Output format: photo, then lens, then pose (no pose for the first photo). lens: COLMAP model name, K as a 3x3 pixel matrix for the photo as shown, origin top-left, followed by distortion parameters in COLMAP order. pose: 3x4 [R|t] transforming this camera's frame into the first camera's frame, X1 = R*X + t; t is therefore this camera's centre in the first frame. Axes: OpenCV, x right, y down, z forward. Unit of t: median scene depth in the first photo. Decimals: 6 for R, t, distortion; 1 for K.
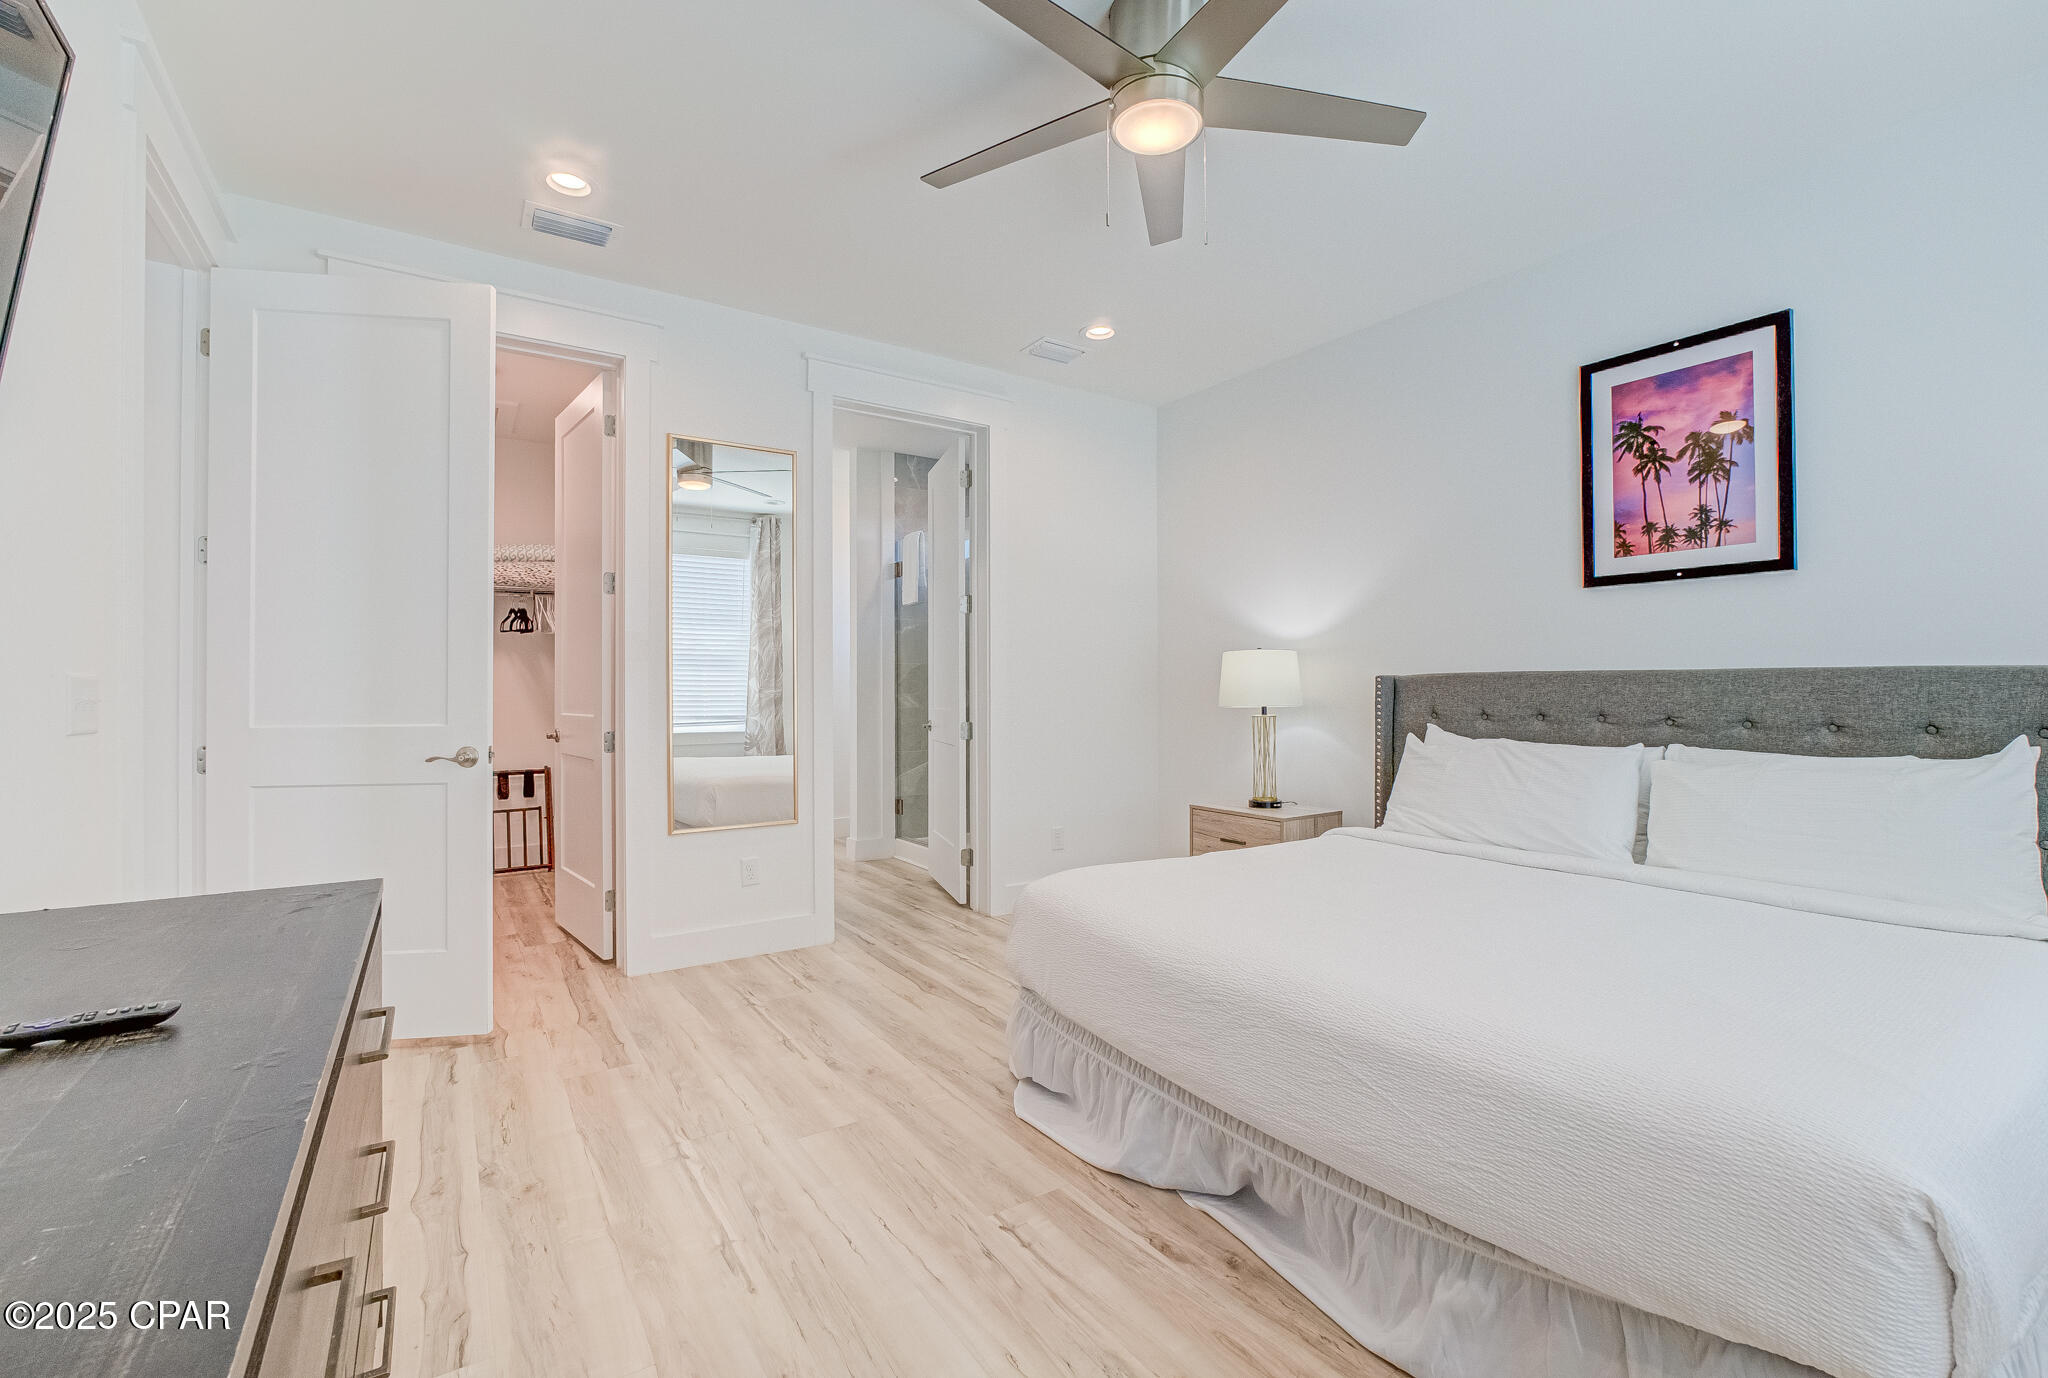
lens RADIAL K [[916.7, 0, 1017.6], [0, 916.7, 683.8], [0, 0, 1]] dist [0.006034, 0.000069]
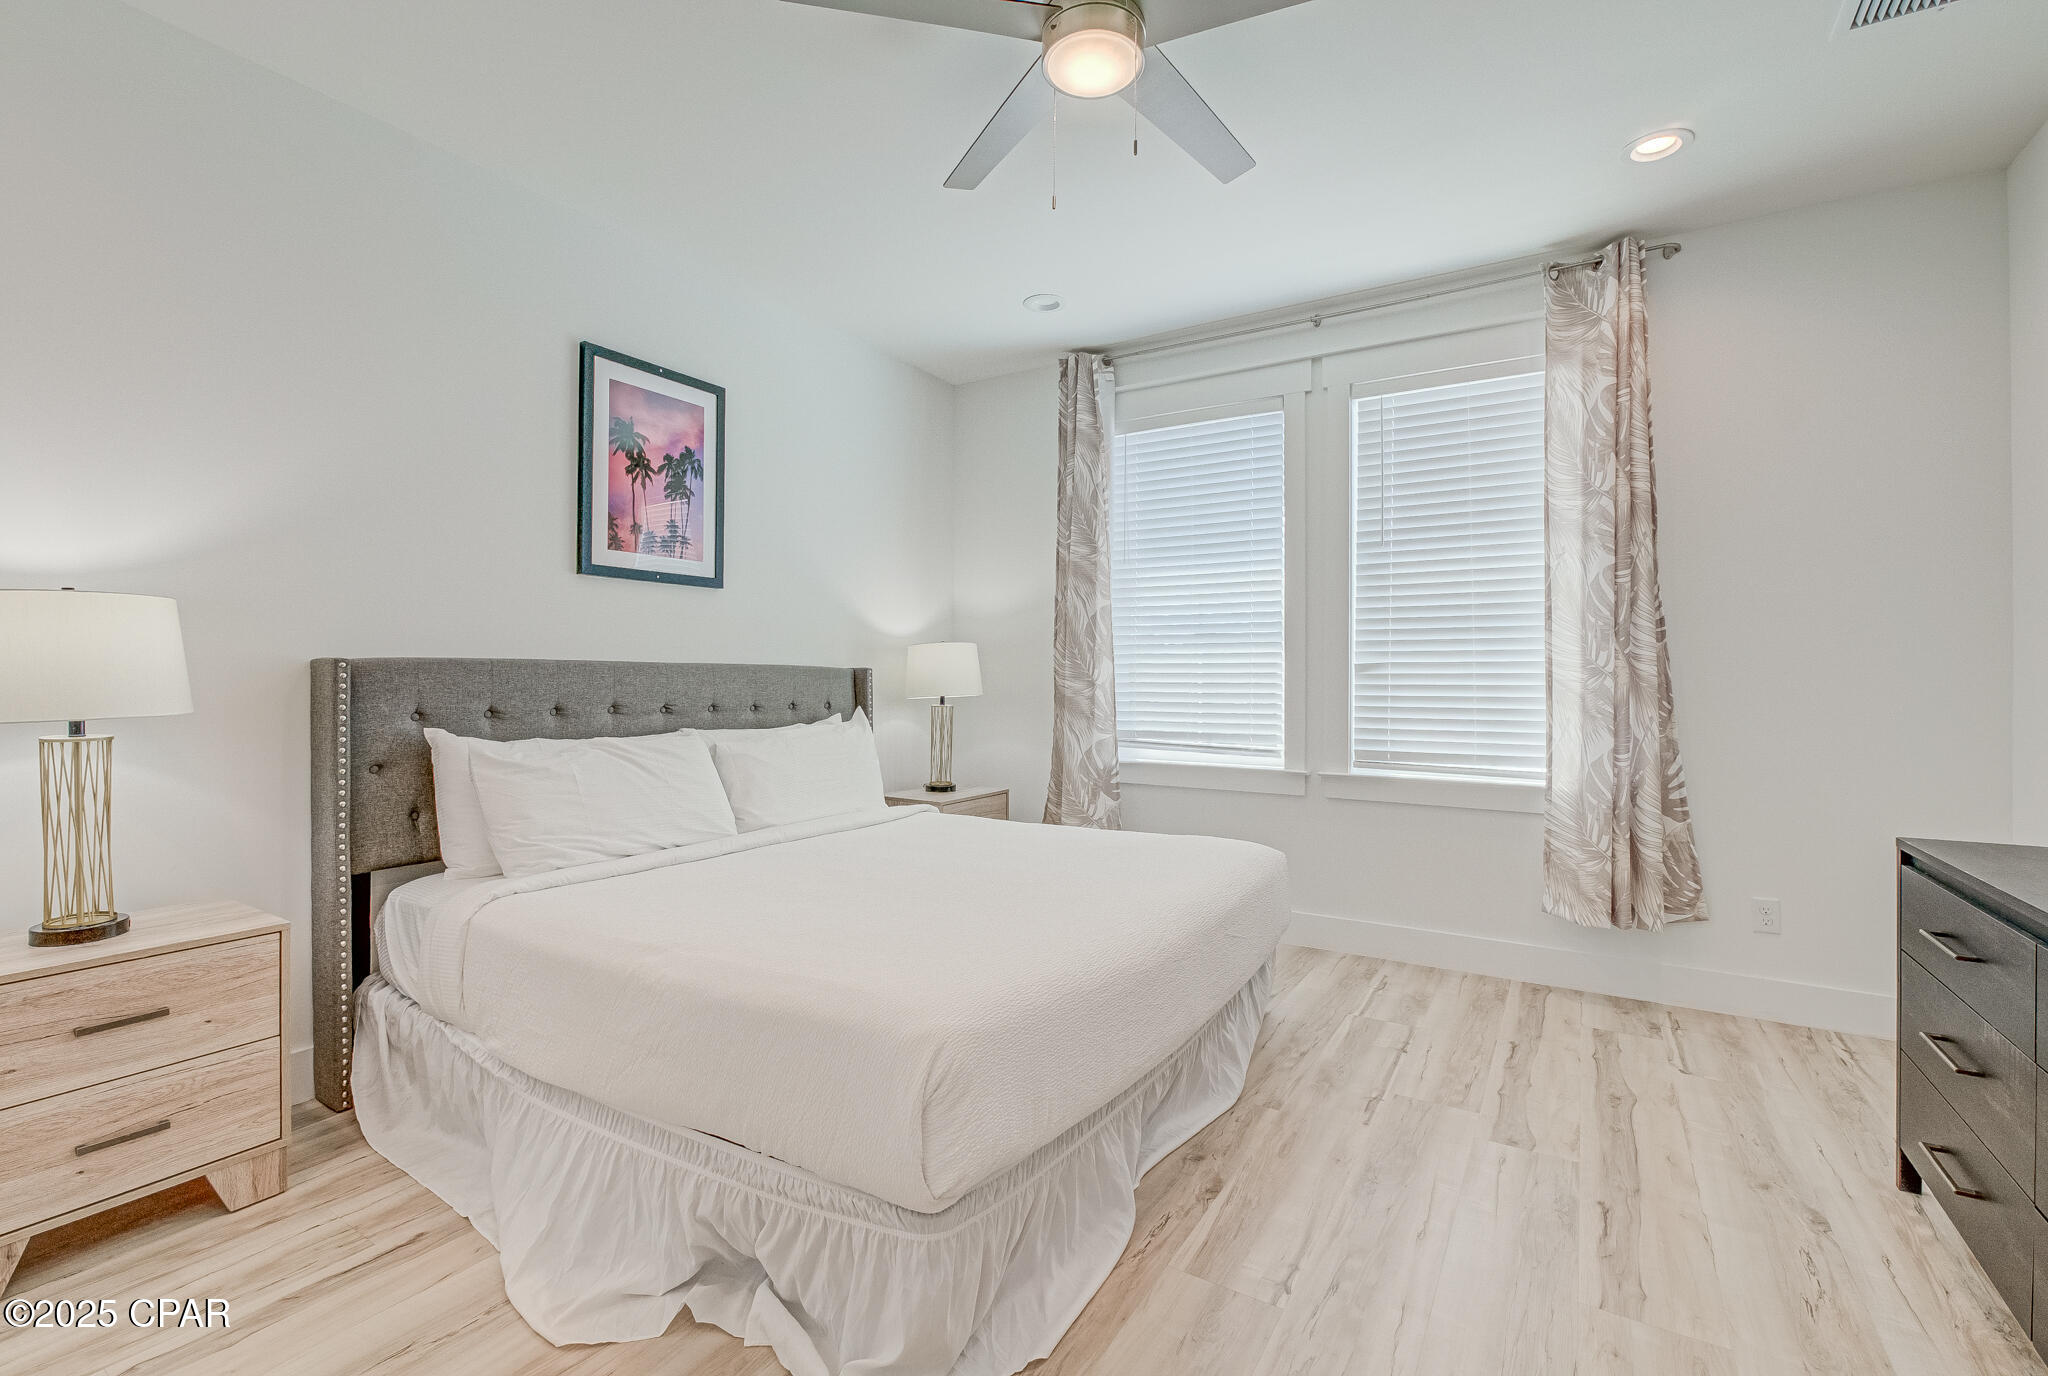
lens RADIAL K [[916.7, 0, 1028.4], [0, 916.7, 670.7], [0, 0, 1]] dist [0.006034, 0.000069]
pose [[-0.426556, 0.011841, 0.904384, -0.474132], [-0.002863, 0.999892, -0.014442, 0.008935], [-0.904456, -0.008750, -0.426476, 1.069122]]
